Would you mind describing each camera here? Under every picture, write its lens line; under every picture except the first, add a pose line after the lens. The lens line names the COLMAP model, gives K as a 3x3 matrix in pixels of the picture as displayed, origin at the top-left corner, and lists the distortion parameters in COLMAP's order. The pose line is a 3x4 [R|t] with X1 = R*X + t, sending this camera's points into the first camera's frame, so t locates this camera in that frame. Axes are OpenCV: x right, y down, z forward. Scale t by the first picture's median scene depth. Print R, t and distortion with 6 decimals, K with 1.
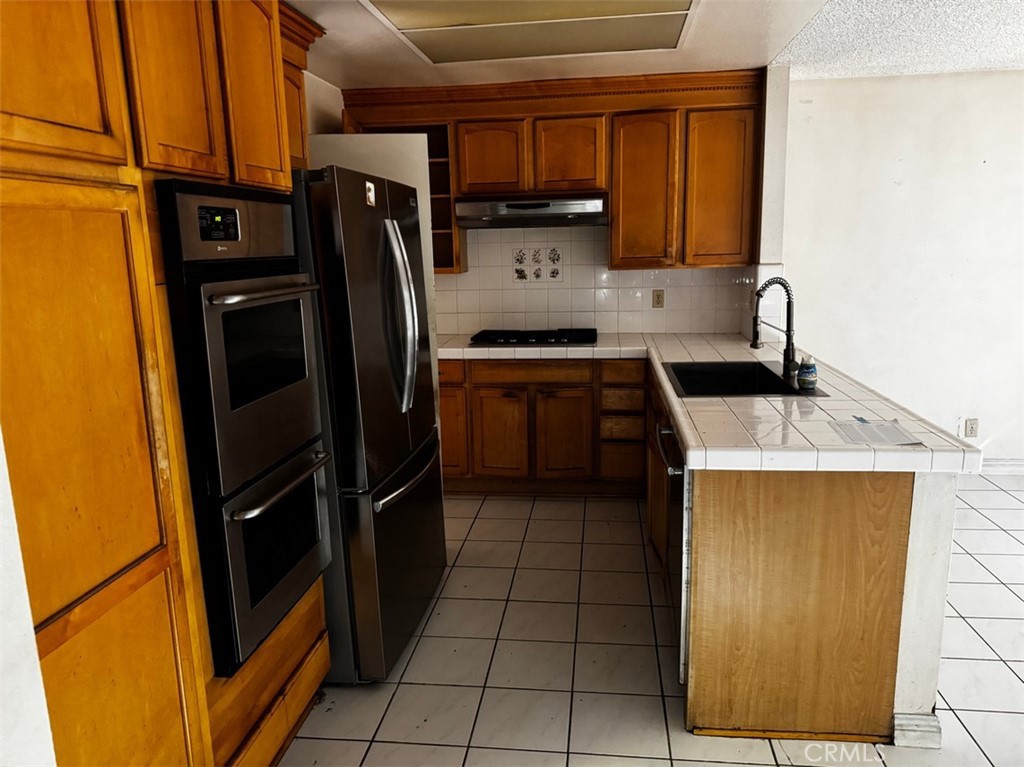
lens RADIAL K [[725.3, 0, 509.0], [0, 725.3, 390.4], [0, 0, 1]] dist [0.032725, -0.011690]
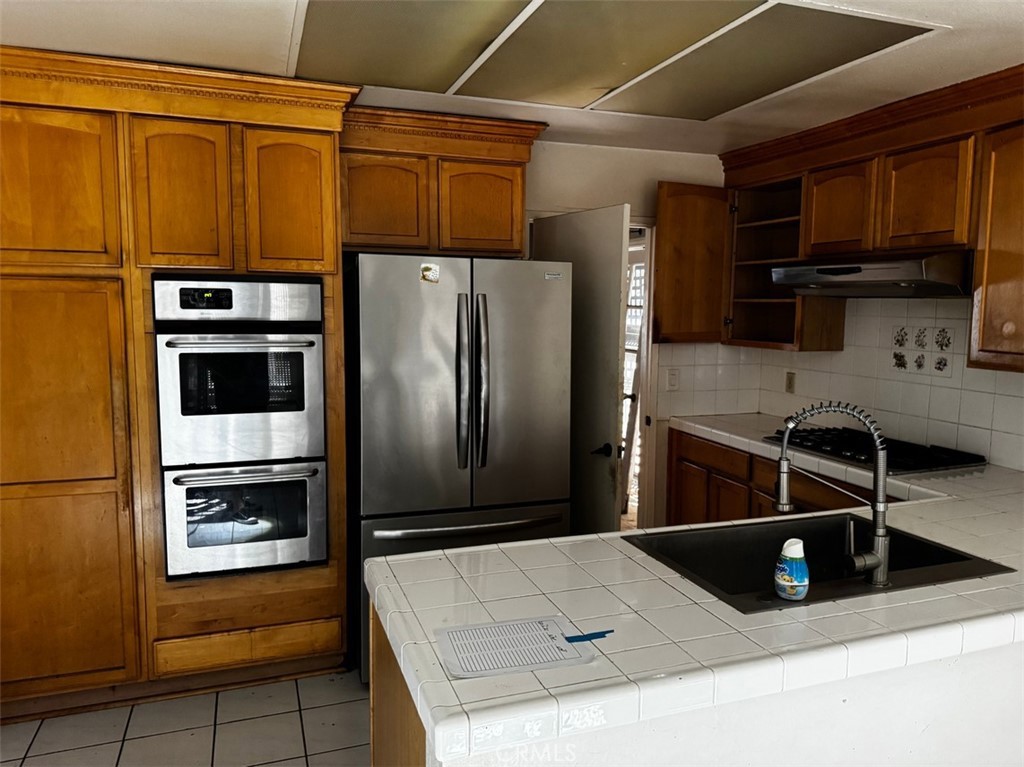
lens RADIAL K [[725.3, 0, 508.8], [0, 725.3, 375.1], [0, 0, 1]] dist [0.032725, -0.011690]
pose [[0.453493, 0.119244, -0.883247, 0.495308], [-0.198479, 0.979635, 0.030350, -0.091390], [0.868879, 0.161542, 0.467925, 0.321759]]
